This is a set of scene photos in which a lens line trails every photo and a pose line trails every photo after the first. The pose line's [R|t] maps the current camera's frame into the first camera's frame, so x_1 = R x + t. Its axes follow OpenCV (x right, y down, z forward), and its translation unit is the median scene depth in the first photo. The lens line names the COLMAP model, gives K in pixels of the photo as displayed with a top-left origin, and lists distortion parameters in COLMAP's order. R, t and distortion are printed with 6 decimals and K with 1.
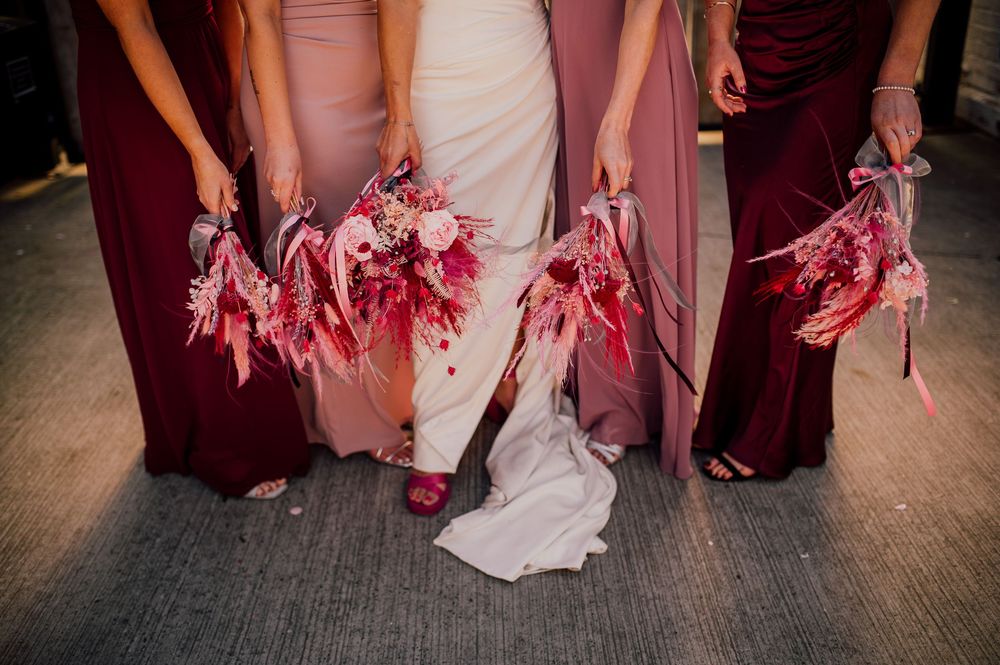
lens RADIAL K [[1005.2, 0, 495.8], [0, 1005.2, 242.2], [0, 0, 1]] dist [-0.058374, 0.084345]
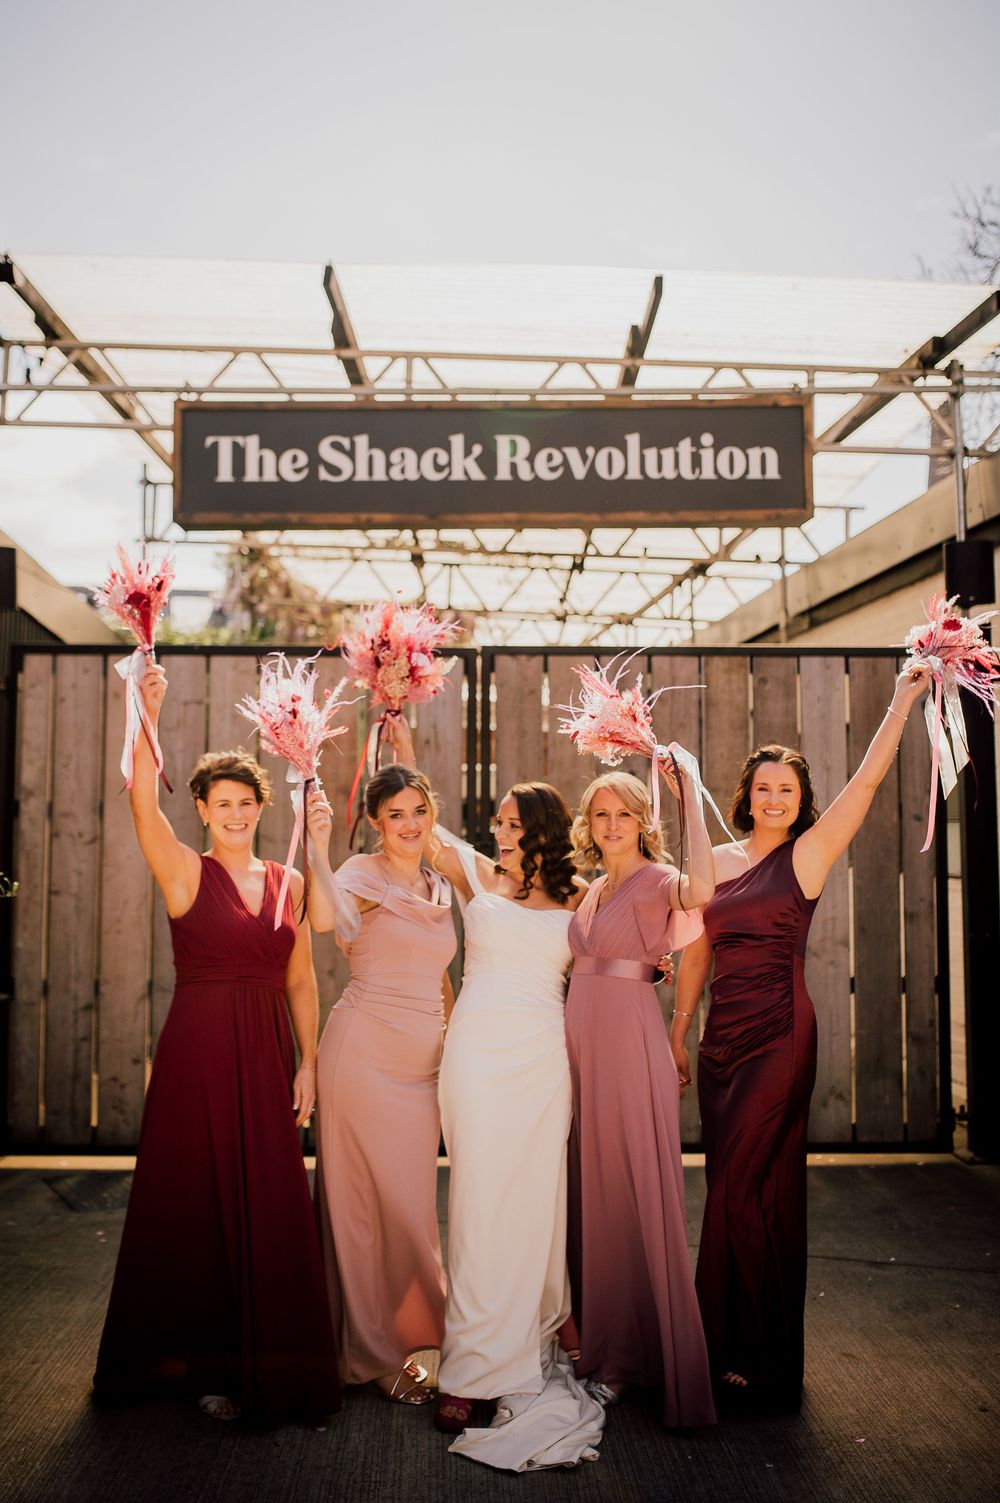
lens RADIAL K [[1566.2, 0, 467.6], [0, 1566.2, 688.3], [0, 0, 1]] dist [-0.068431, 0.098027]
pose [[0.998978, 0.045021, -0.003967, -0.067471], [-0.042451, 0.904575, -0.424195, 0.248563], [-0.015509, 0.423930, 0.905562, -0.911136]]
